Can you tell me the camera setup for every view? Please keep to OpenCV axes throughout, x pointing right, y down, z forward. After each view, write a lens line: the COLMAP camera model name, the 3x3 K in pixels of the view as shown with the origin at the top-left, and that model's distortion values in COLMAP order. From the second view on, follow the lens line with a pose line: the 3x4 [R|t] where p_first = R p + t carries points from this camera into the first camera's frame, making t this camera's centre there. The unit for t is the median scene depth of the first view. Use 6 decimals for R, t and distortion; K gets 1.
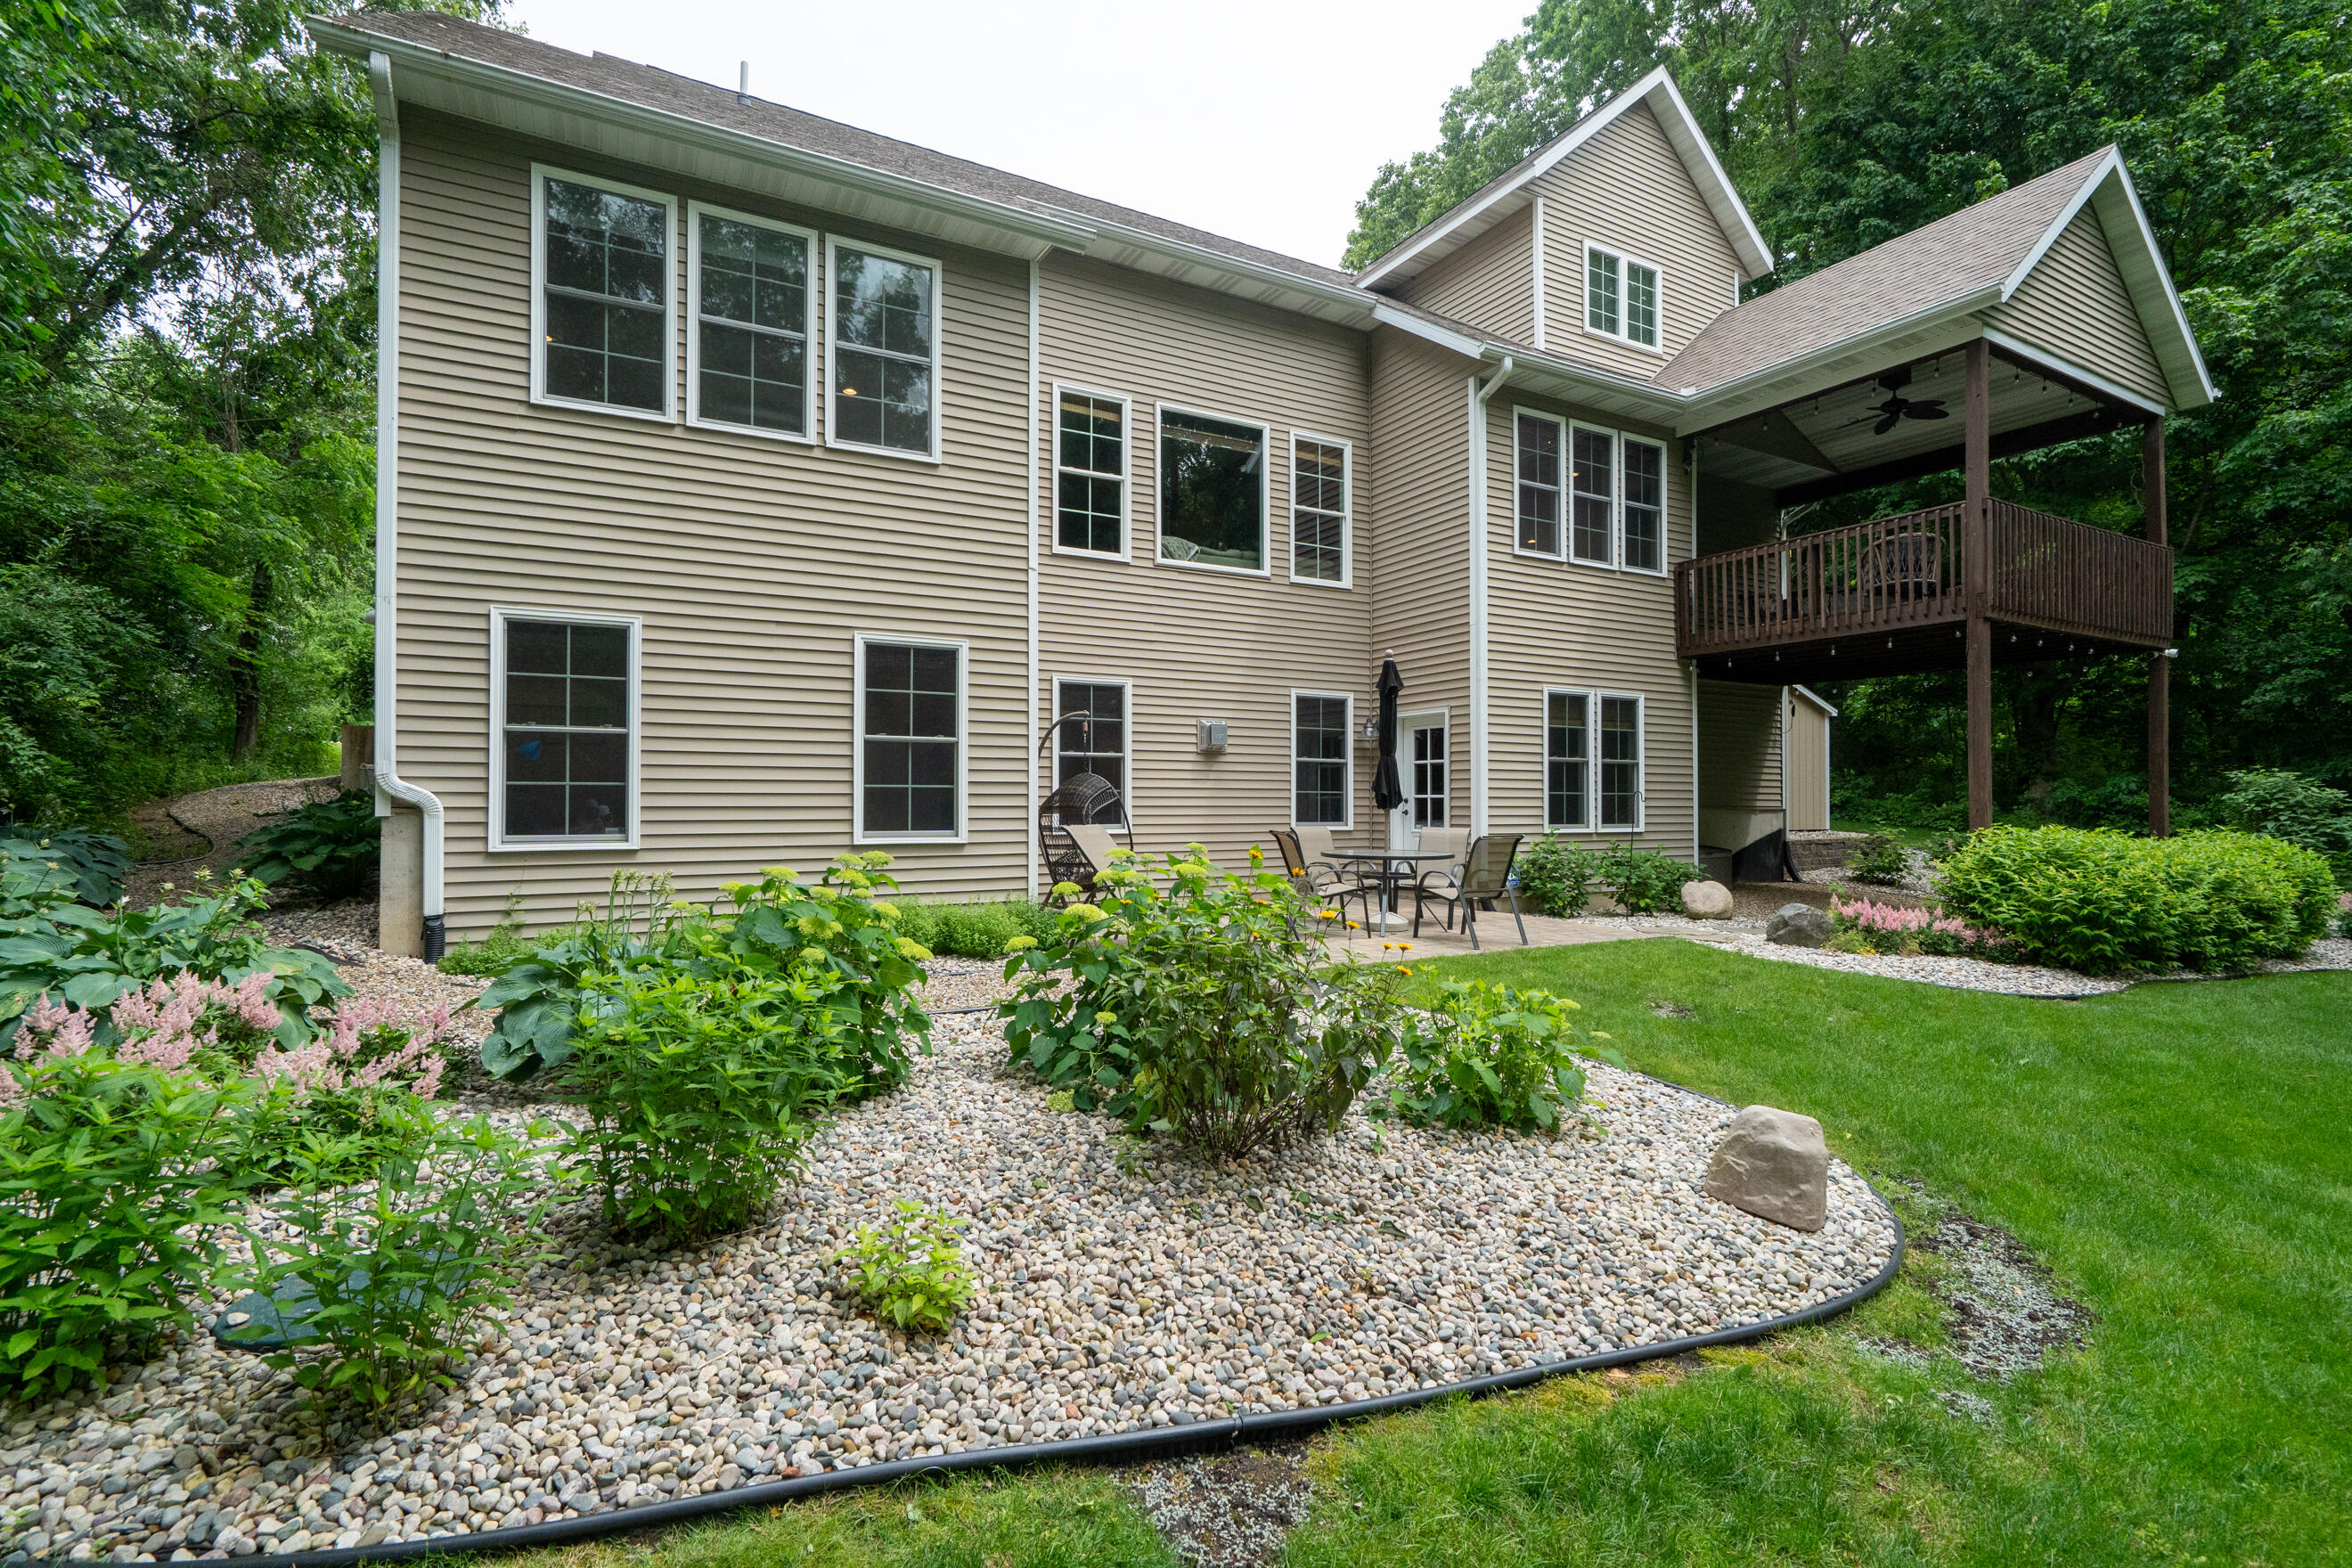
lens RADIAL K [[1065.8, 0, 1176.0], [0, 1065.8, 784.0], [0, 0, 1]] dist [0.000864, 0.000212]
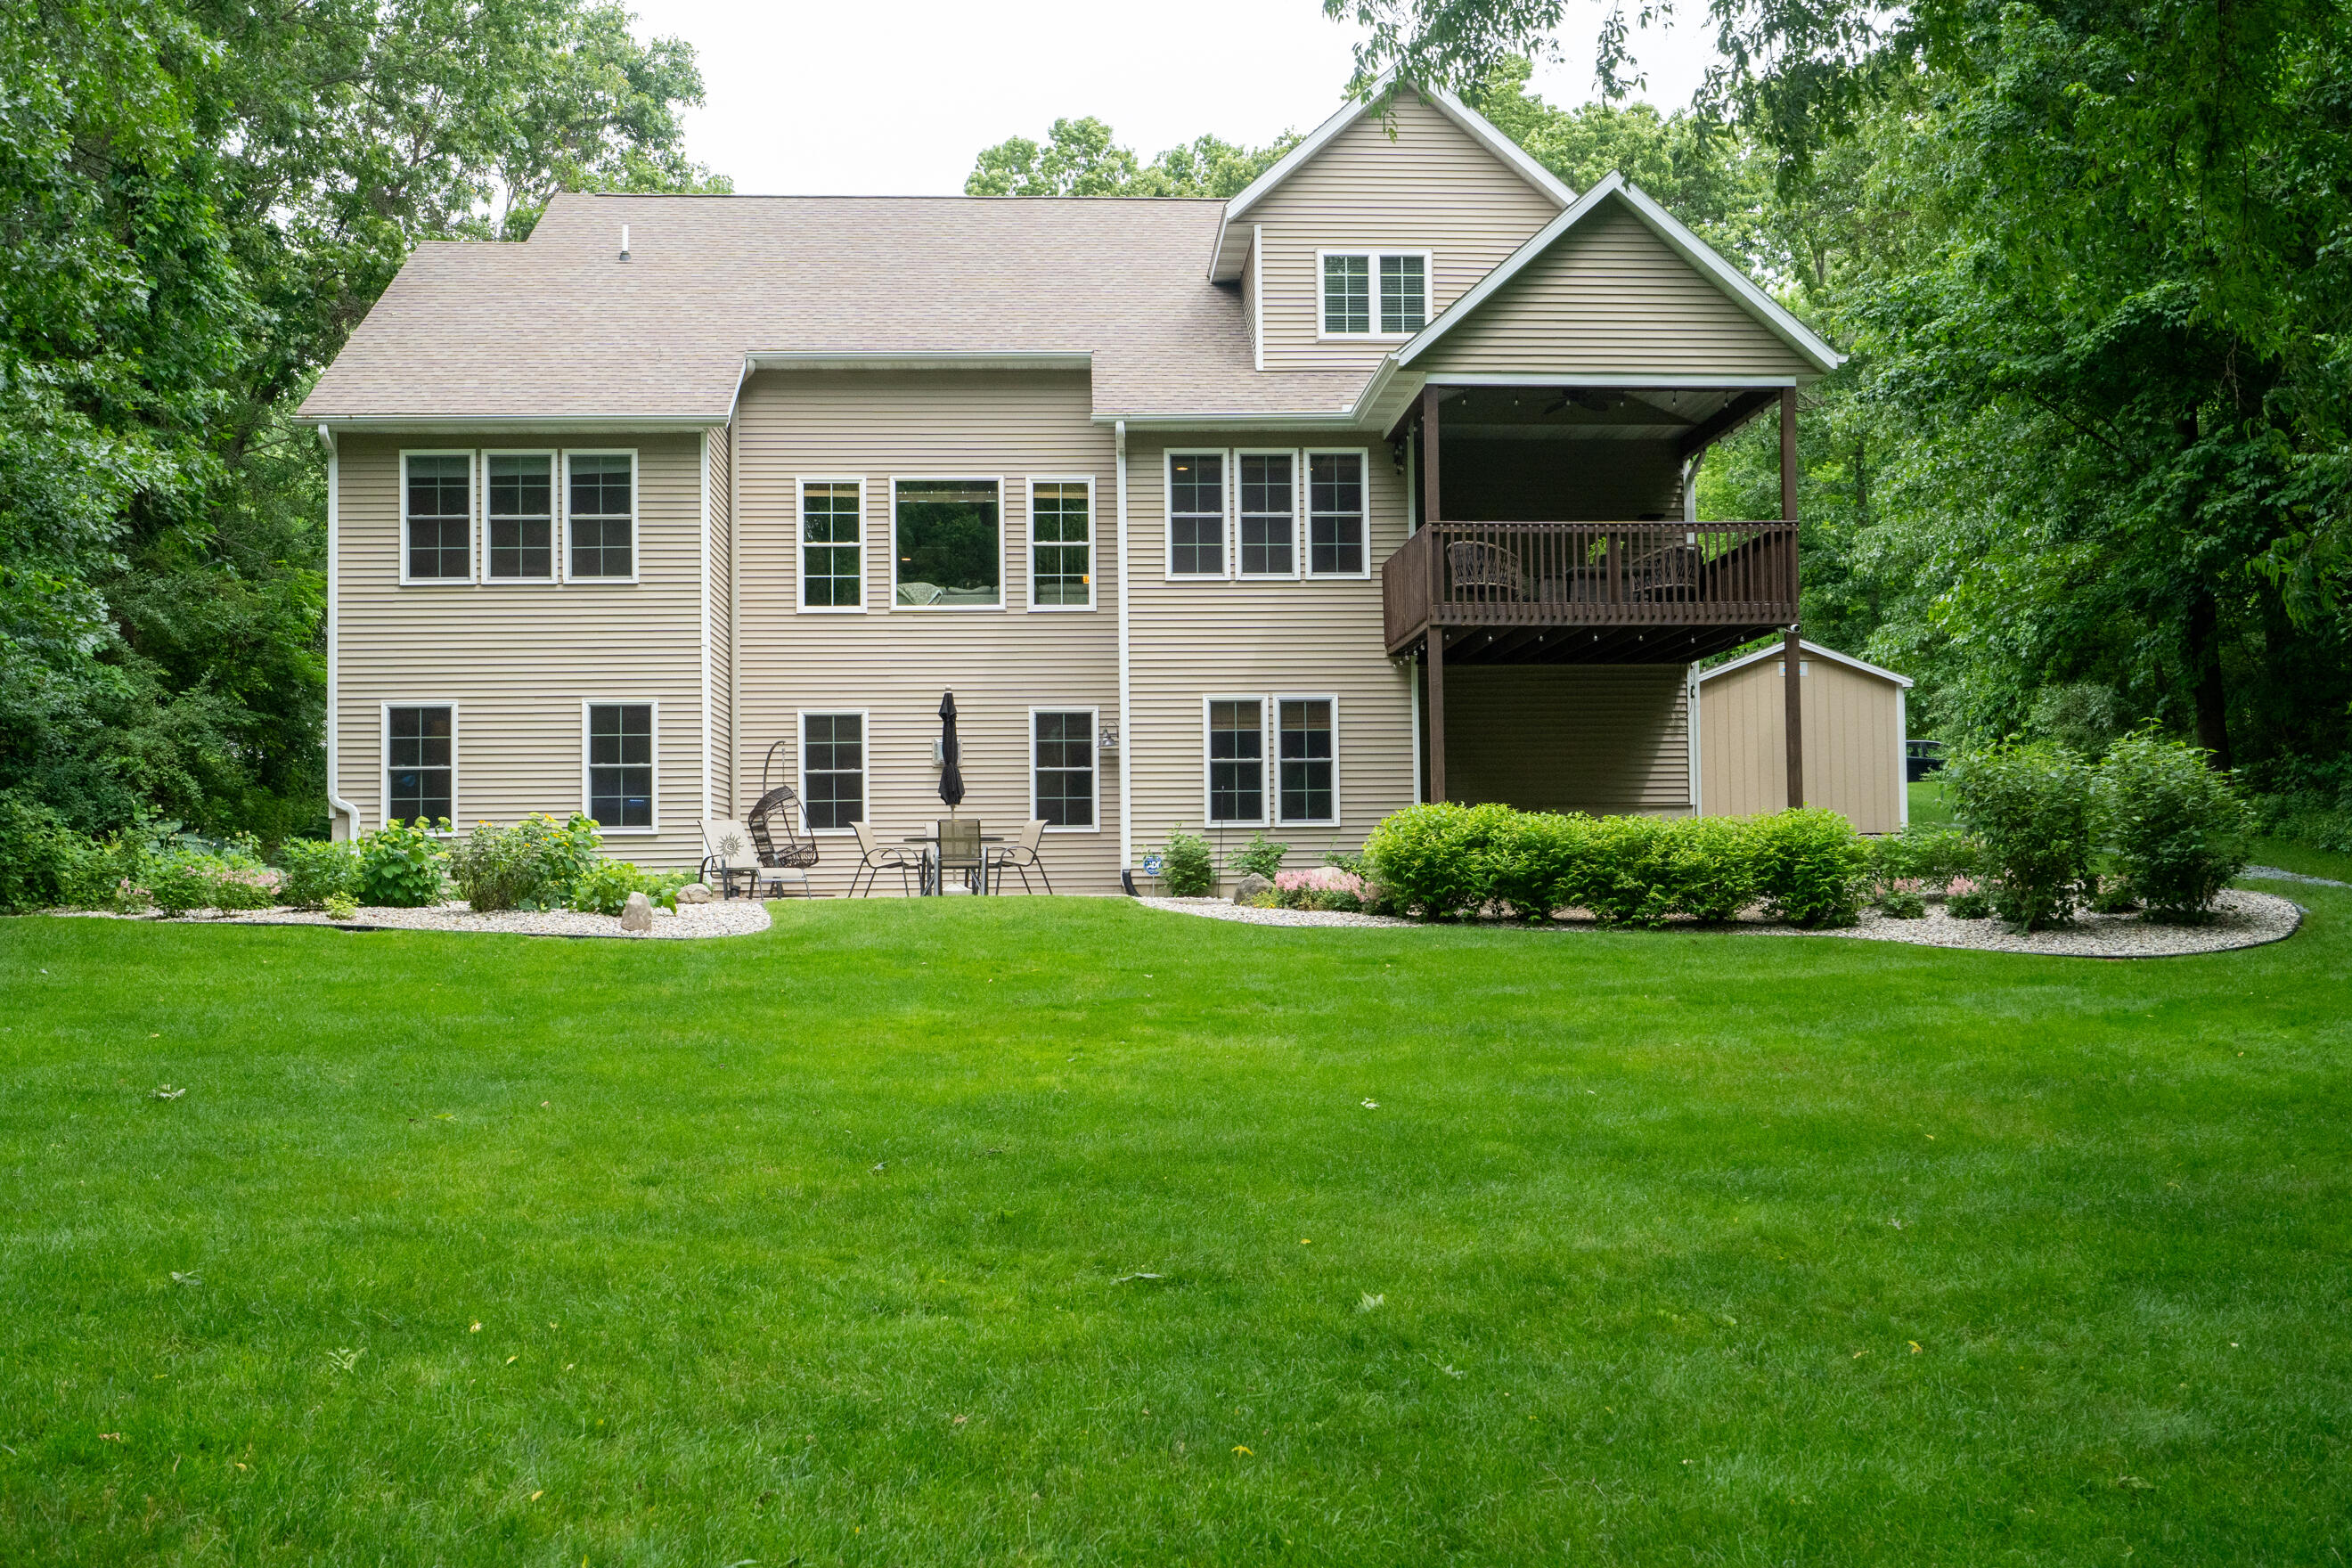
lens RADIAL K [[2266.1, 0, 1176.0], [0, 2266.1, 784.0], [0, 0, 1]] dist [0.029532, -0.034761]
pose [[0.907101, -0.034784, -0.419473, 1.350365], [0.022340, 0.999153, -0.034544, 0.083782], [0.420319, 0.021963, 0.907111, -1.186234]]
